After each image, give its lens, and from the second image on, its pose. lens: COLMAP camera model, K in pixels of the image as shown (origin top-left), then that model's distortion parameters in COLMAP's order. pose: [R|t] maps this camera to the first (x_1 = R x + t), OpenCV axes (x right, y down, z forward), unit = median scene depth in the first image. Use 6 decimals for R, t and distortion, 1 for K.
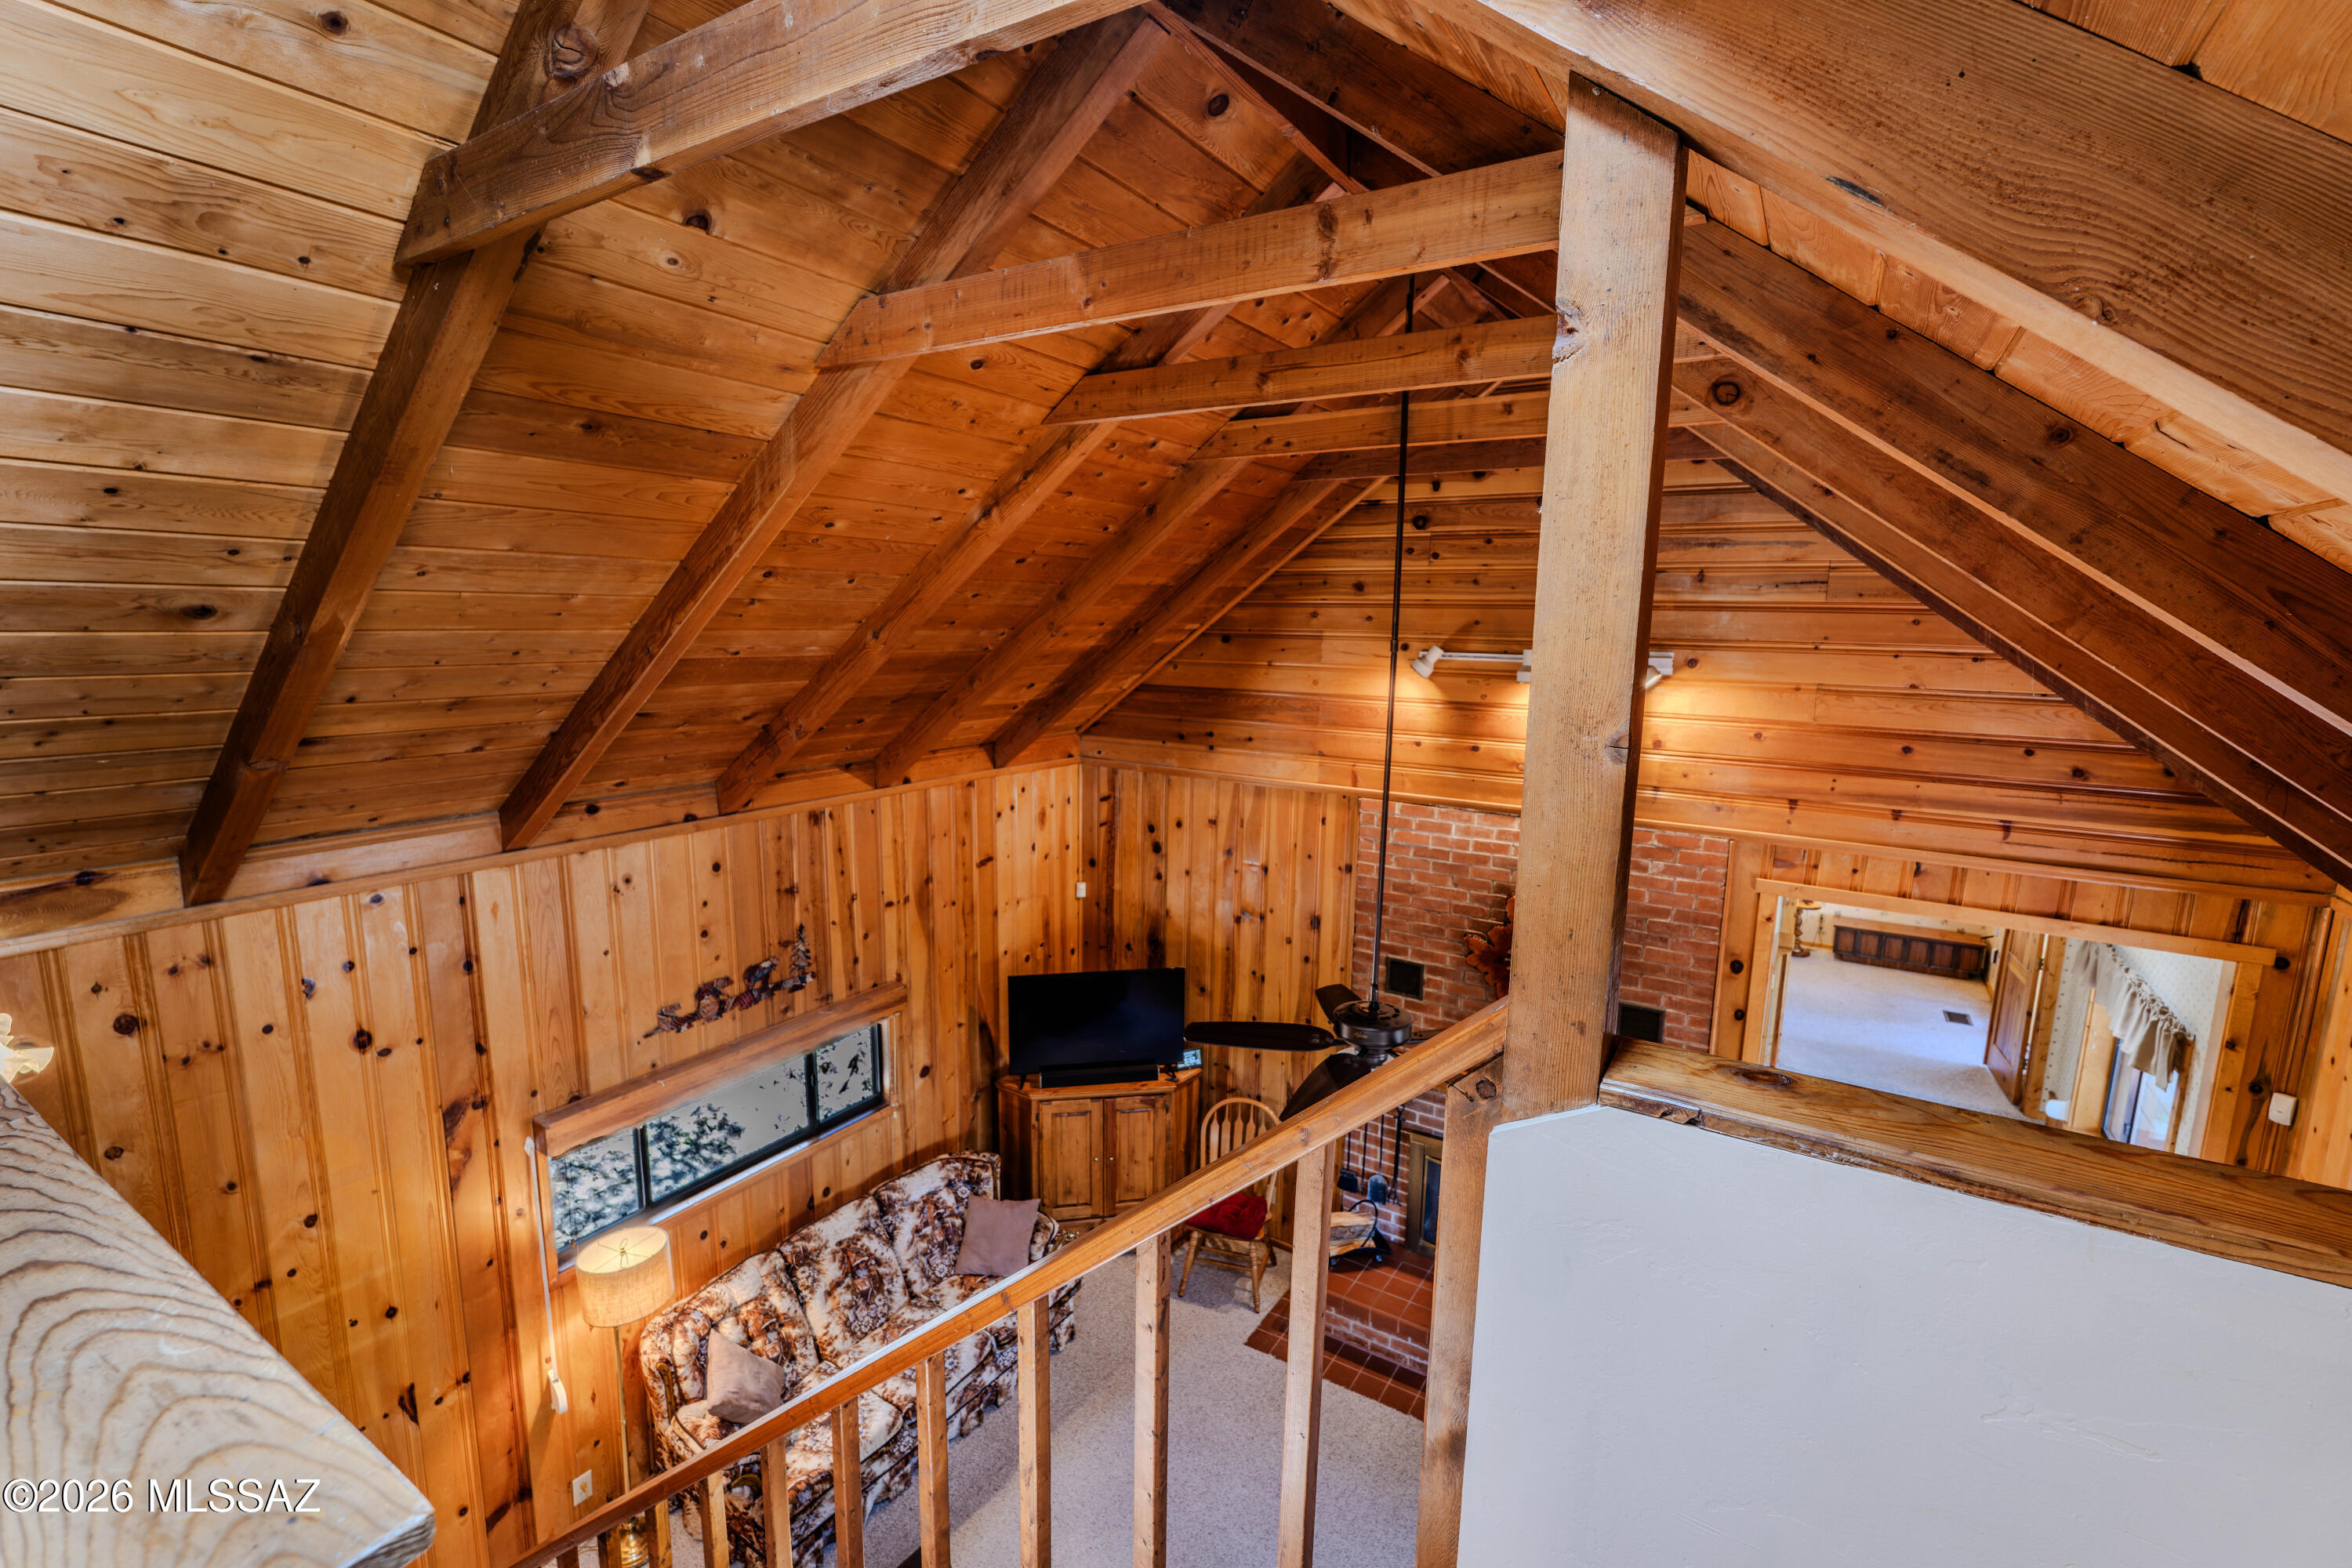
lens RADIAL K [[1026.5, 0, 1170.1], [0, 1026.5, 789.5], [0, 0, 1]] dist [-0.002388, -0.000228]
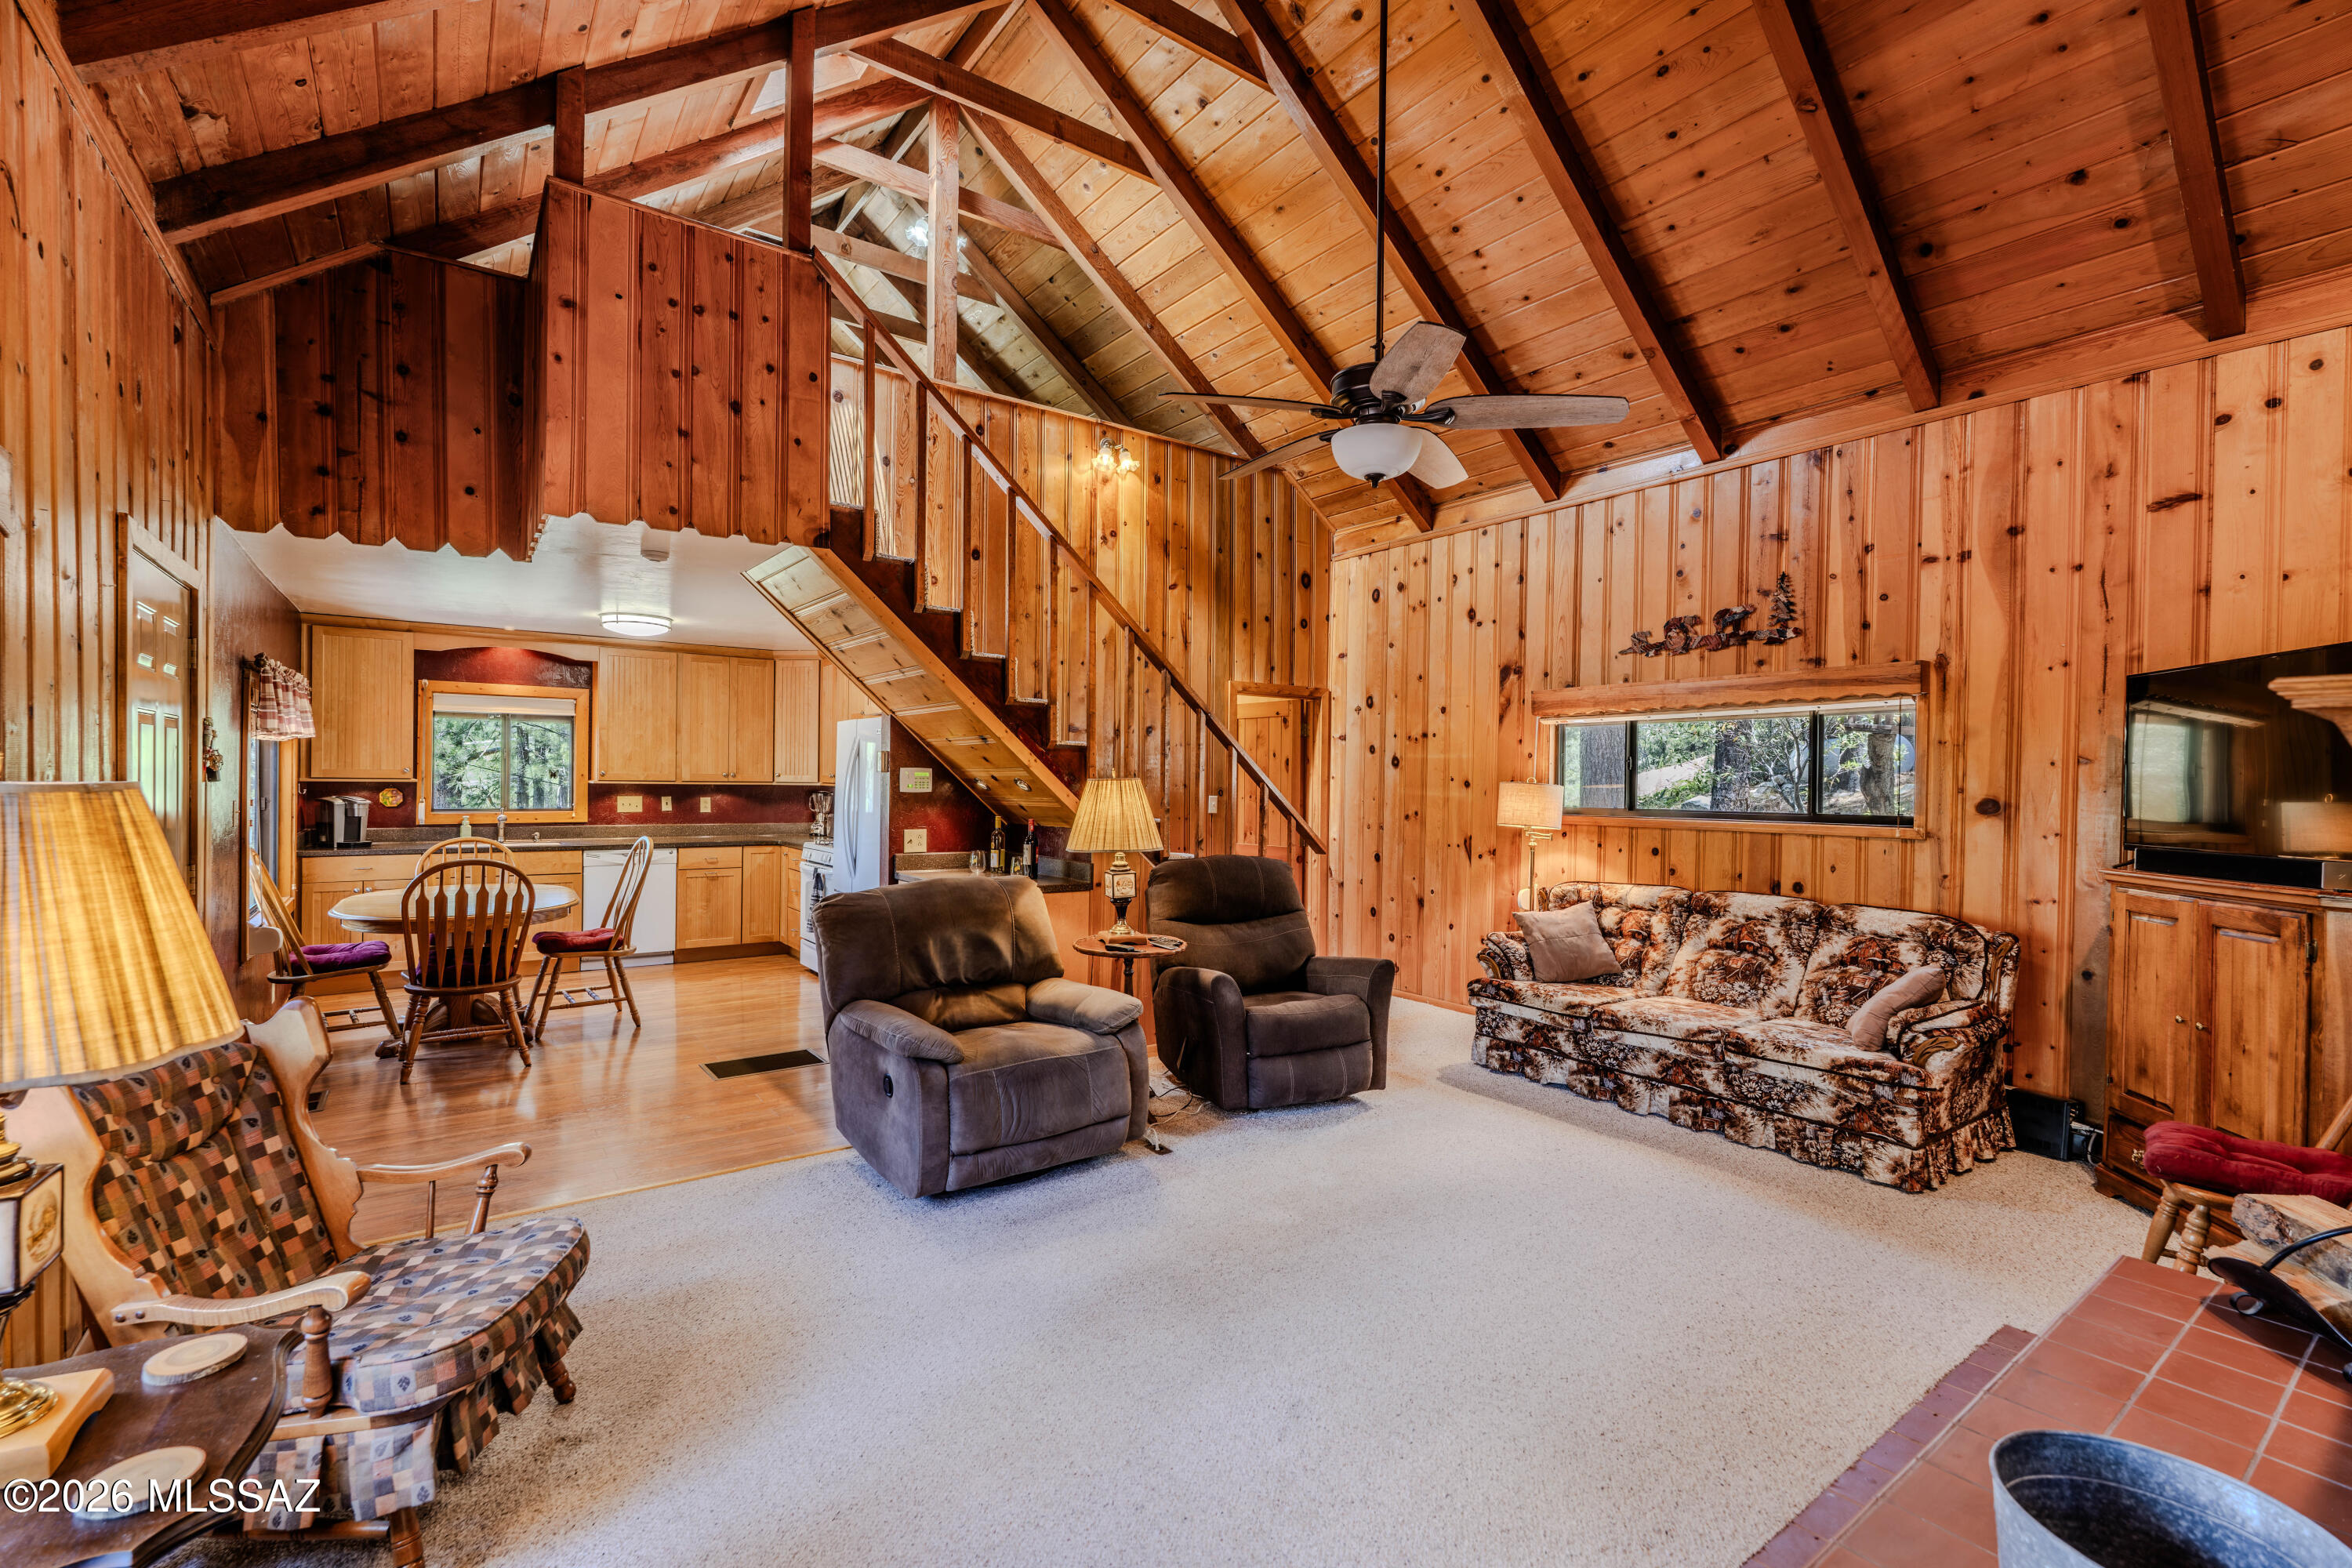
lens RADIAL K [[1026.5, 0, 1174.8], [0, 1026.5, 783.5], [0, 0, 1]] dist [-0.002388, -0.000228]
pose [[-0.367145, -0.020569, -0.929936, 0.722390], [-0.174012, 0.983624, 0.046944, 0.372874], [0.913742, 0.179055, -0.364712, 0.853845]]
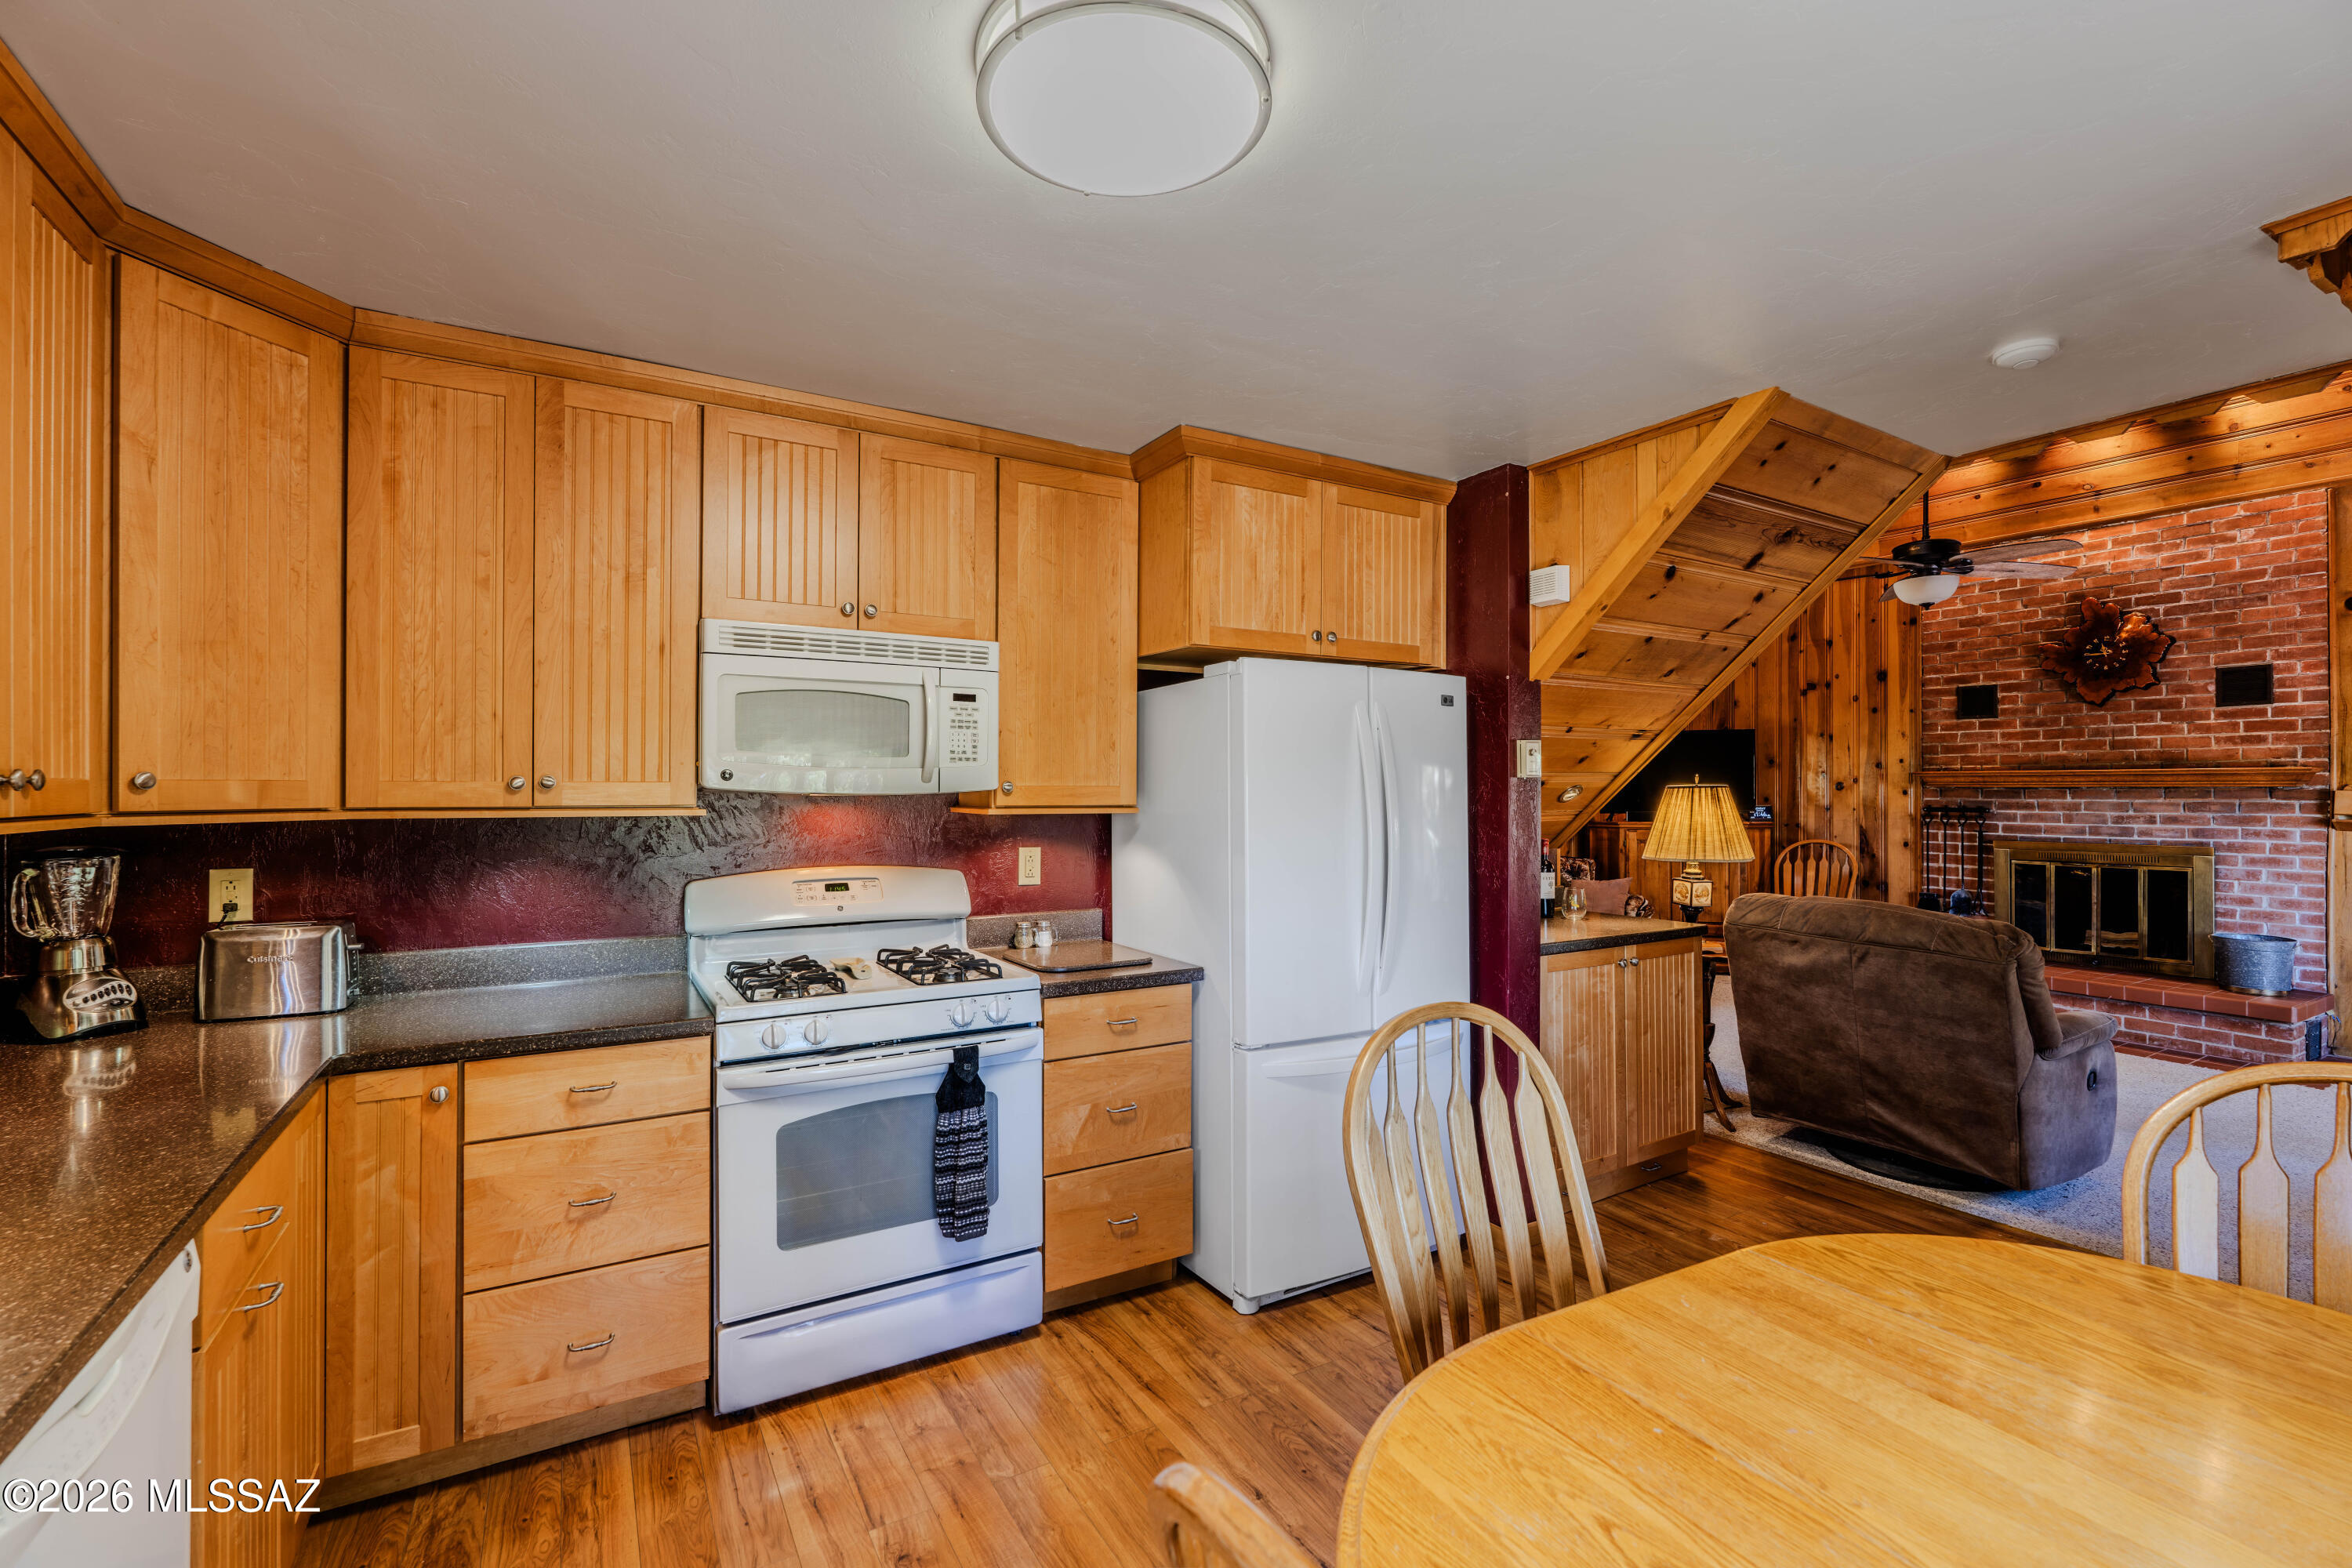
lens RADIAL K [[1026.5, 0, 1174.5], [0, 1026.5, 792.2], [0, 0, 1]] dist [-0.002388, -0.000228]
pose [[0.891479, -0.018147, -0.452698, -0.060180], [-0.057976, 0.986414, -0.153711, 0.577813], [0.449337, 0.163276, 0.878315, -0.435839]]
